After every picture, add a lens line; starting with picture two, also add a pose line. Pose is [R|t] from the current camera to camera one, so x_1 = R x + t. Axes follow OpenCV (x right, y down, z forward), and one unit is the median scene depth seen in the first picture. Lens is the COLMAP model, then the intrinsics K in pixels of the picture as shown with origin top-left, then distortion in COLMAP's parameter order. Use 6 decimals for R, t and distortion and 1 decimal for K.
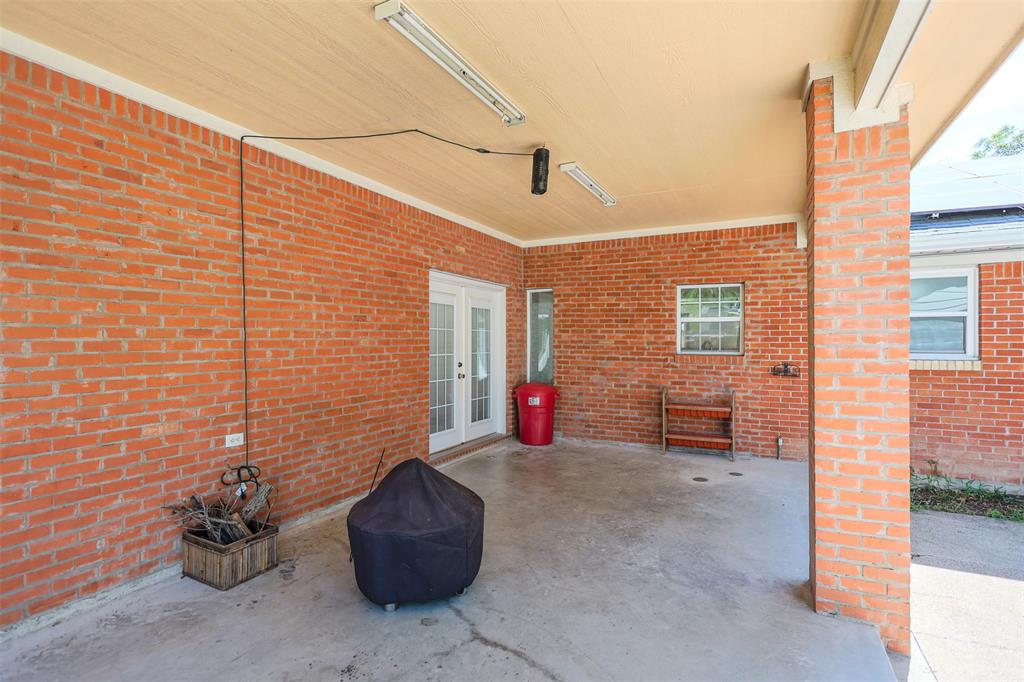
lens RADIAL K [[502.1, 0, 512.0], [0, 502.1, 341.0], [0, 0, 1]] dist [-0.001717, -0.000385]
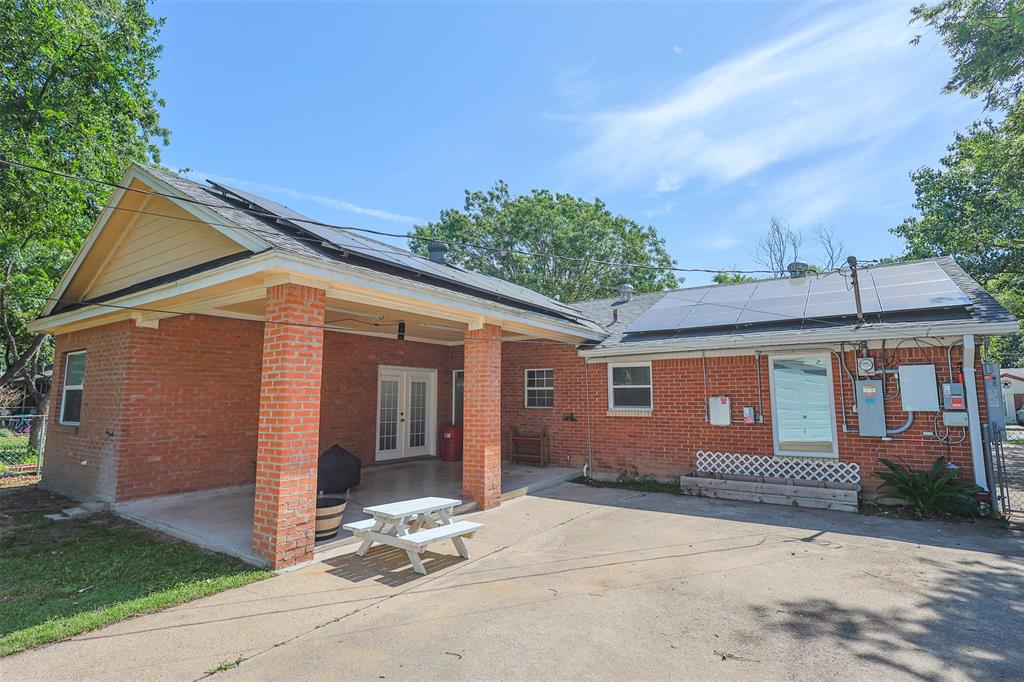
lens RADIAL K [[515.4, 0, 514.2], [0, 515.4, 337.7], [0, 0, 1]] dist [-0.002878, -0.000458]
pose [[0.990926, -0.017000, -0.133331, 0.527993], [0.001125, 0.992984, -0.118247, -0.005848], [0.134406, 0.117024, 0.983992, -0.782491]]
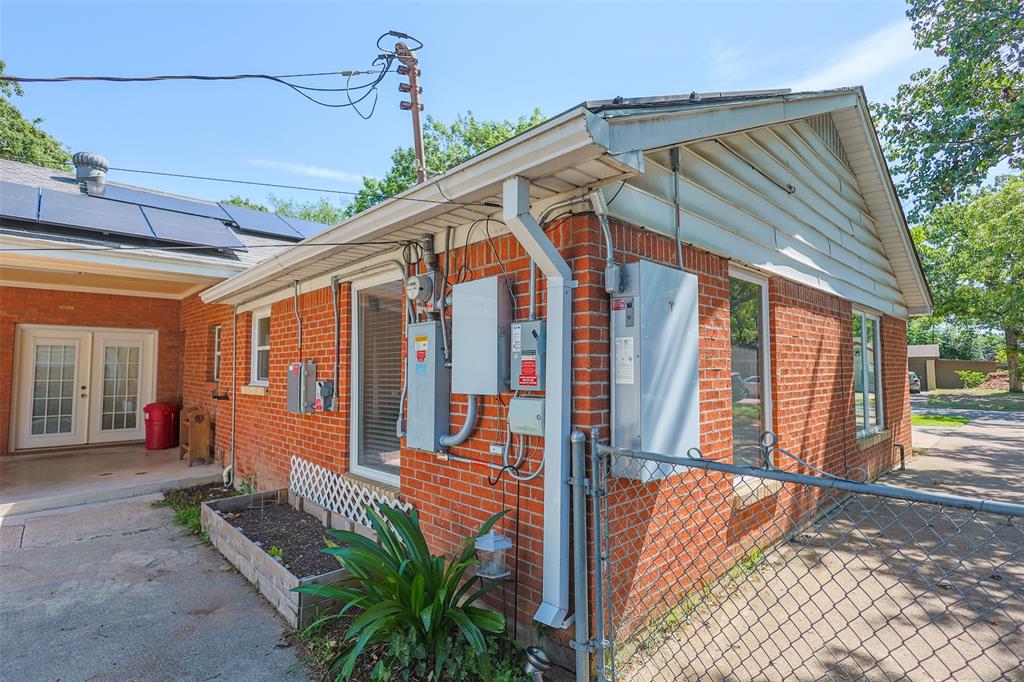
lens RADIAL K [[515.4, 0, 514.2], [0, 515.4, 337.7], [0, 0, 1]] dist [-0.002878, -0.000458]
pose [[0.935478, -0.022073, -0.352695, 1.466102], [-0.002657, 0.997580, -0.069482, 0.004051], [0.353375, 0.065936, 0.933155, 0.063133]]
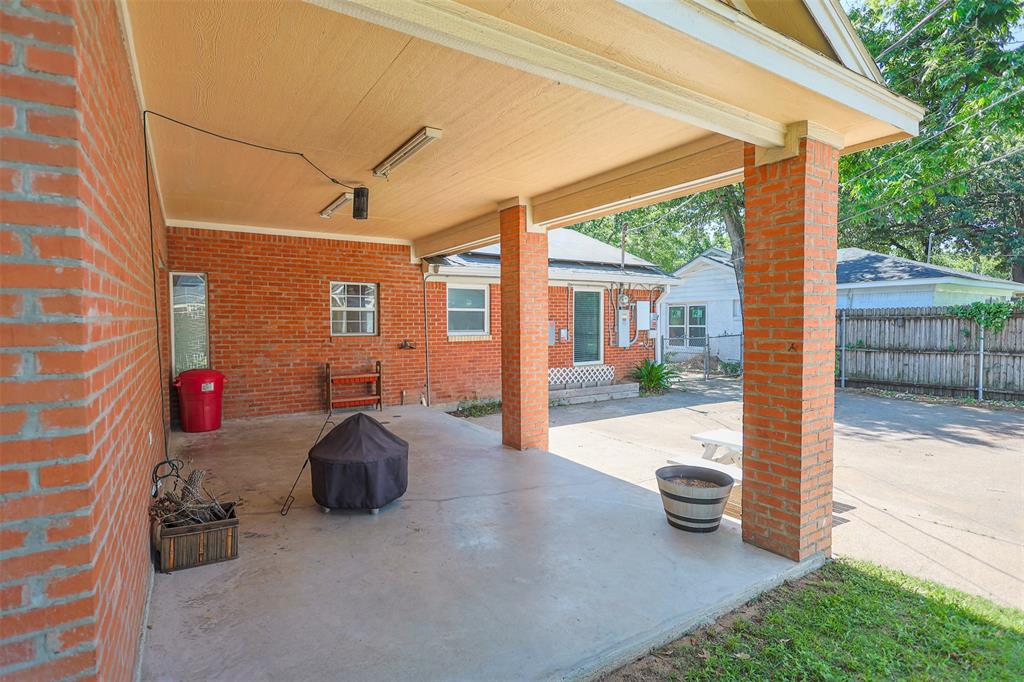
lens RADIAL K [[515.4, 0, 514.2], [0, 515.4, 337.7], [0, 0, 1]] dist [-0.002878, -0.000458]
pose [[0.501411, -0.028712, 0.864733, -0.546413], [0.002556, 0.999494, 0.031704, -0.009340], [-0.865206, -0.013686, 0.501230, -0.038853]]
